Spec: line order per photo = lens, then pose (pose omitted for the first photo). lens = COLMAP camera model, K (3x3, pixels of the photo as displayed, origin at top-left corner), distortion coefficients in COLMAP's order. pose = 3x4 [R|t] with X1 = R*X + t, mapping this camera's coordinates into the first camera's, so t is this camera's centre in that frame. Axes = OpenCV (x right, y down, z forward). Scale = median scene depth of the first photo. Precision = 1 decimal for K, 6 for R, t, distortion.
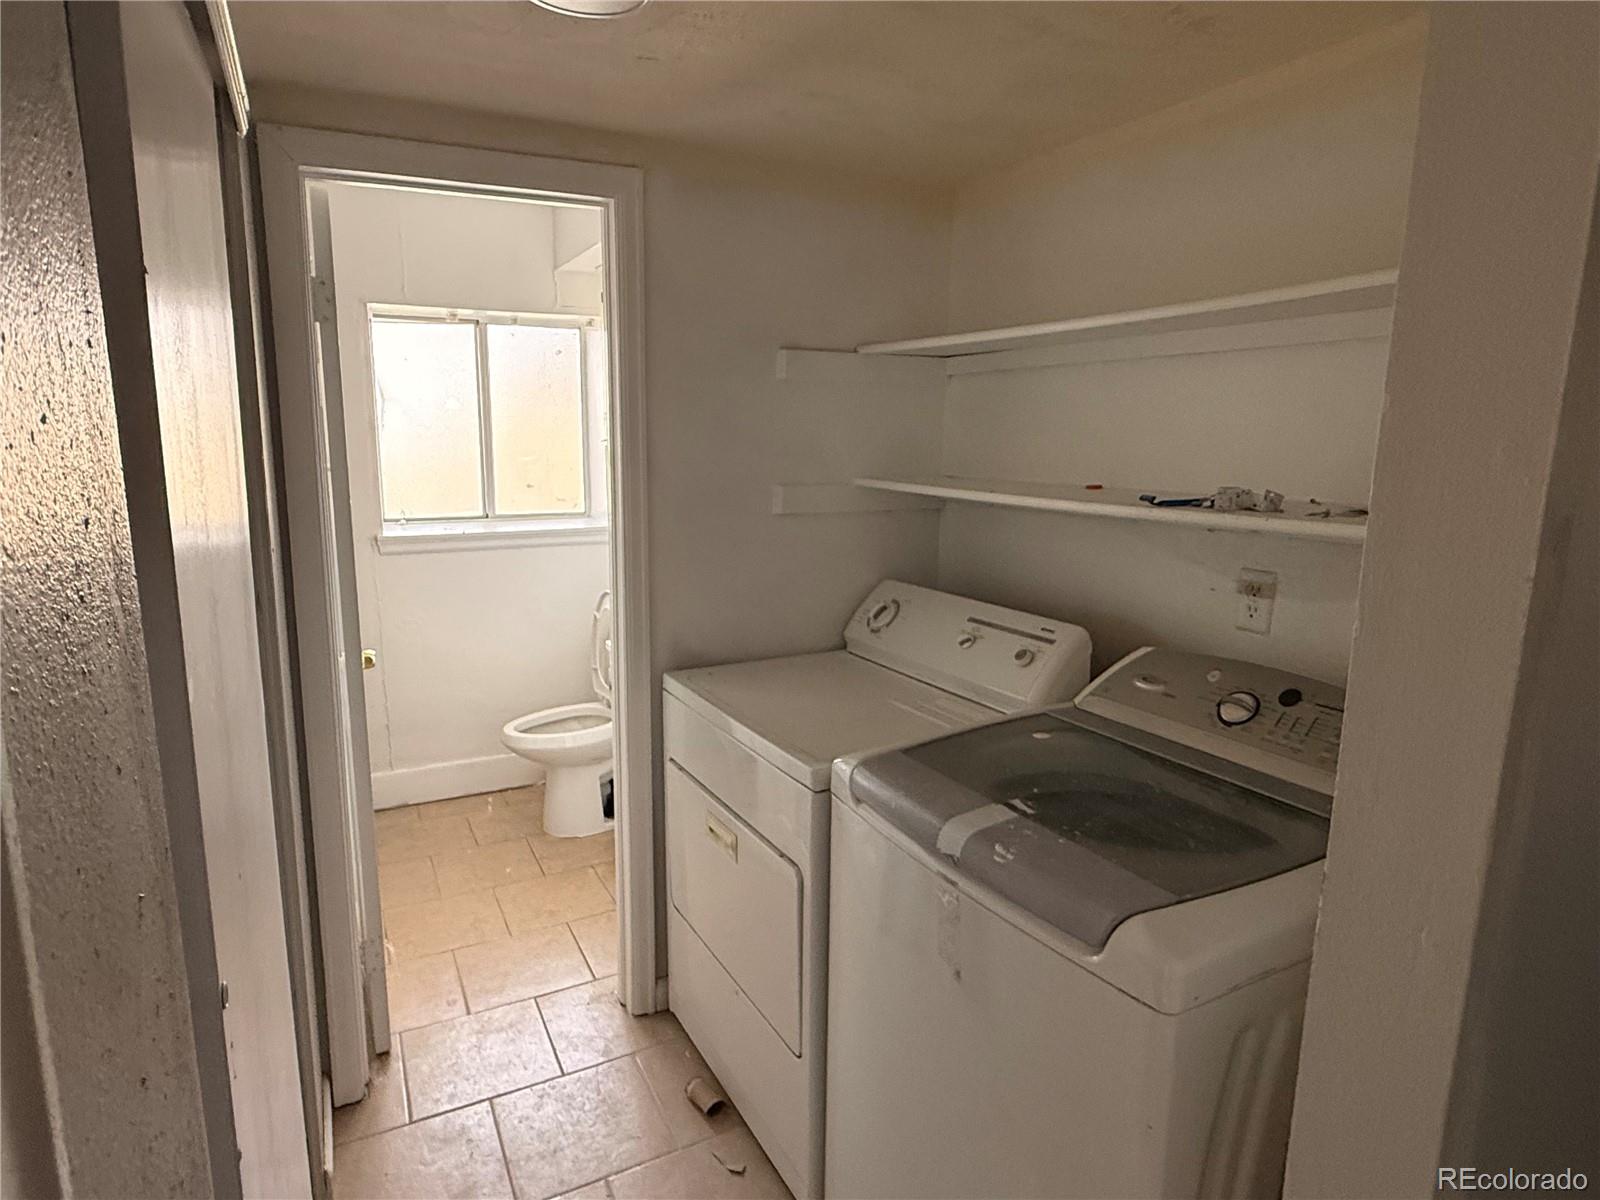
lens RADIAL K [[912.6, 0, 798.7], [0, 912.6, 601.5], [0, 0, 1]] dist [-0.000388, -0.000034]
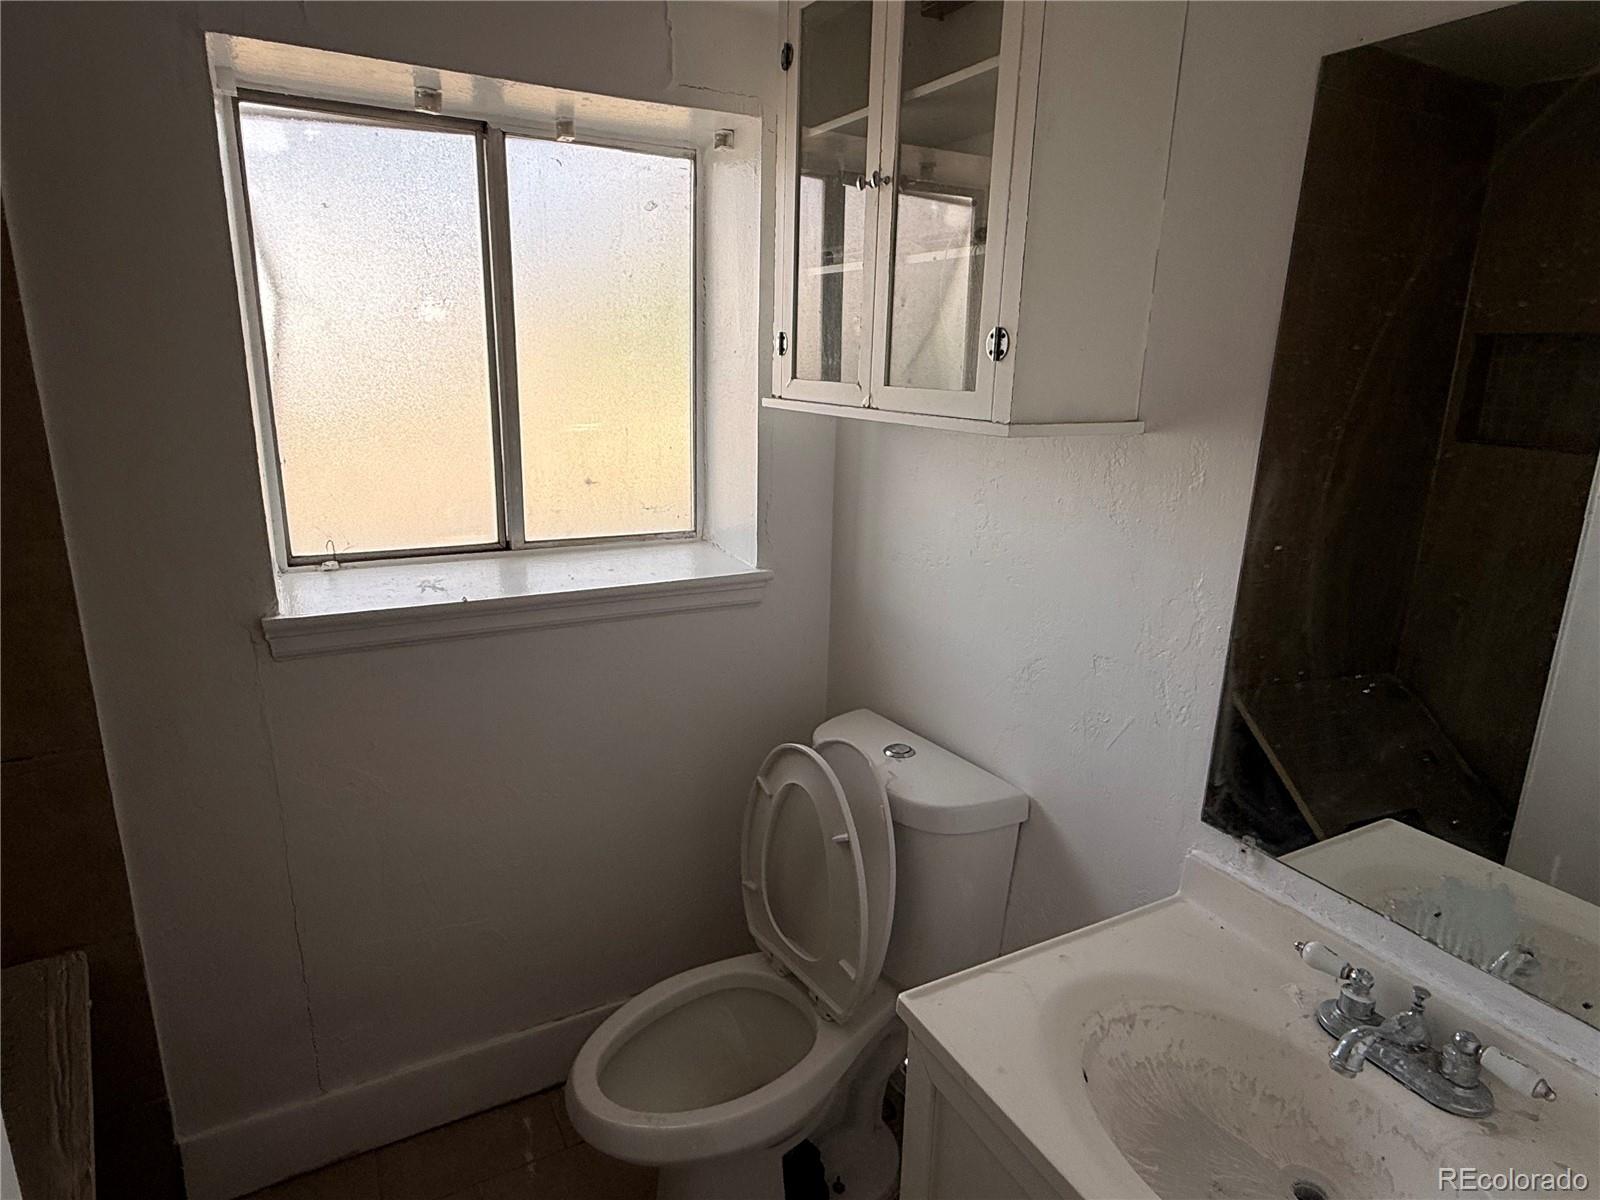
lens RADIAL K [[912.6, 0, 797.0], [0, 912.6, 596.2], [0, 0, 1]] dist [-0.000388, -0.000034]
pose [[0.999621, 0.002943, 0.027354, -0.206478], [-0.004636, 0.998064, 0.062016, -0.101109], [-0.027119, -0.062120, 0.997700, 0.523386]]
